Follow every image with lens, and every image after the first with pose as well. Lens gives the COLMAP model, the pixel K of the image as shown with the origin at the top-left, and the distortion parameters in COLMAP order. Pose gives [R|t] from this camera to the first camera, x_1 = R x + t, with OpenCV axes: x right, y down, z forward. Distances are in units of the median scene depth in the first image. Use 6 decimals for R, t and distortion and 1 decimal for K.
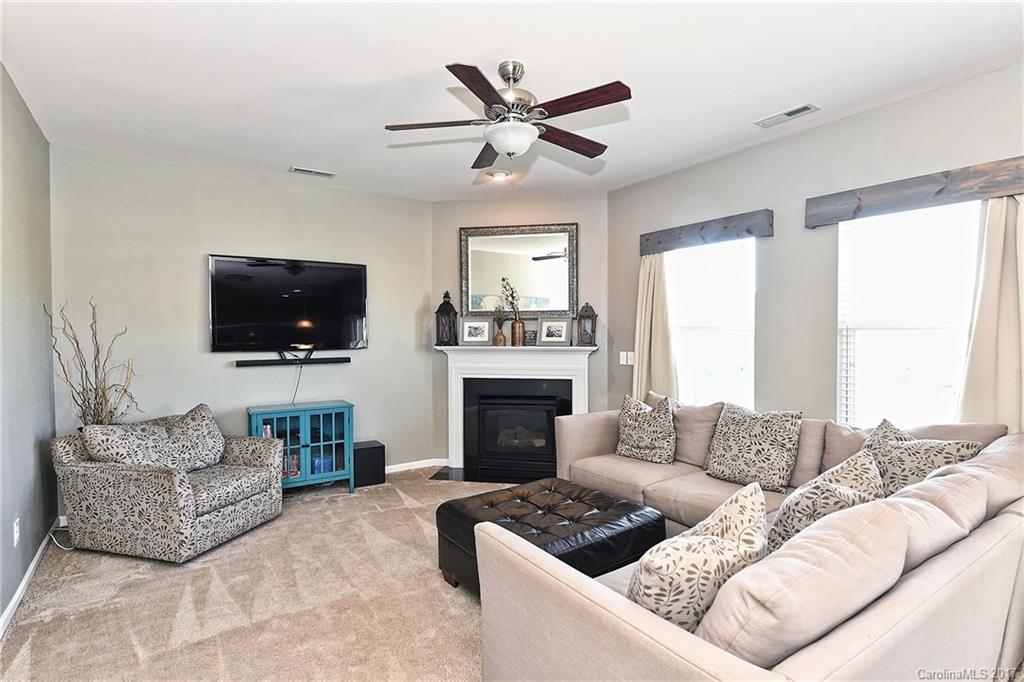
lens RADIAL K [[521.1, 0, 510.8], [0, 521.1, 338.9], [0, 0, 1]] dist [-0.000683, 0.000611]
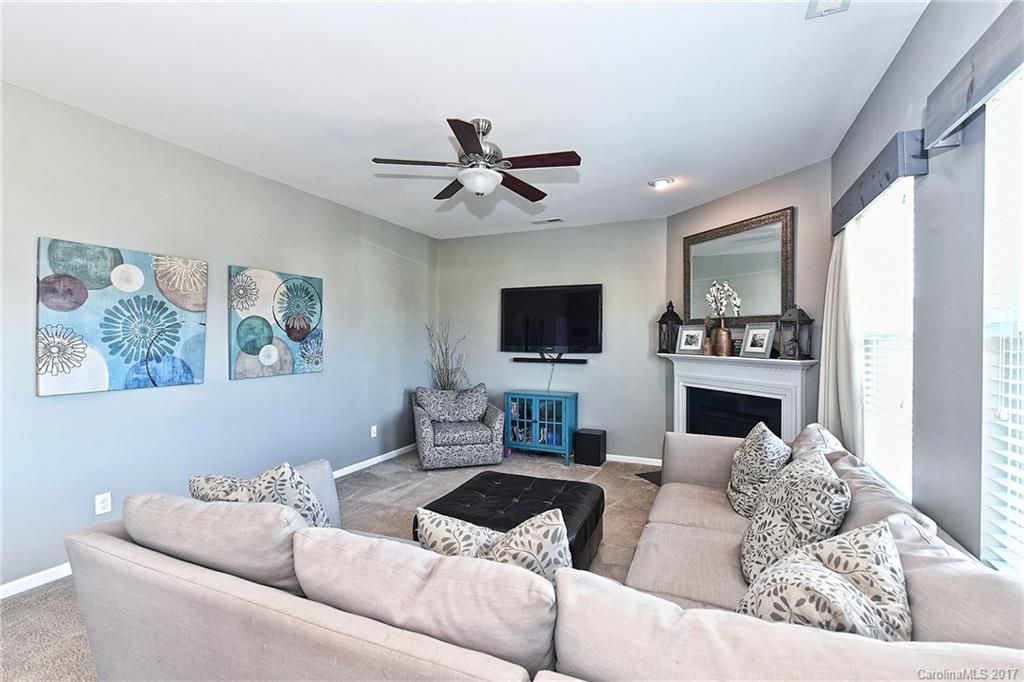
lens RADIAL K [[450.5, 0, 513.3], [0, 450.5, 338.1], [0, 0, 1]] dist [0.001366, -0.000593]
pose [[0.531967, 0.005134, -0.846750, 0.523055], [-0.022185, 0.999723, -0.007877, -0.003703], [0.846475, 0.022975, 0.531933, 0.285224]]
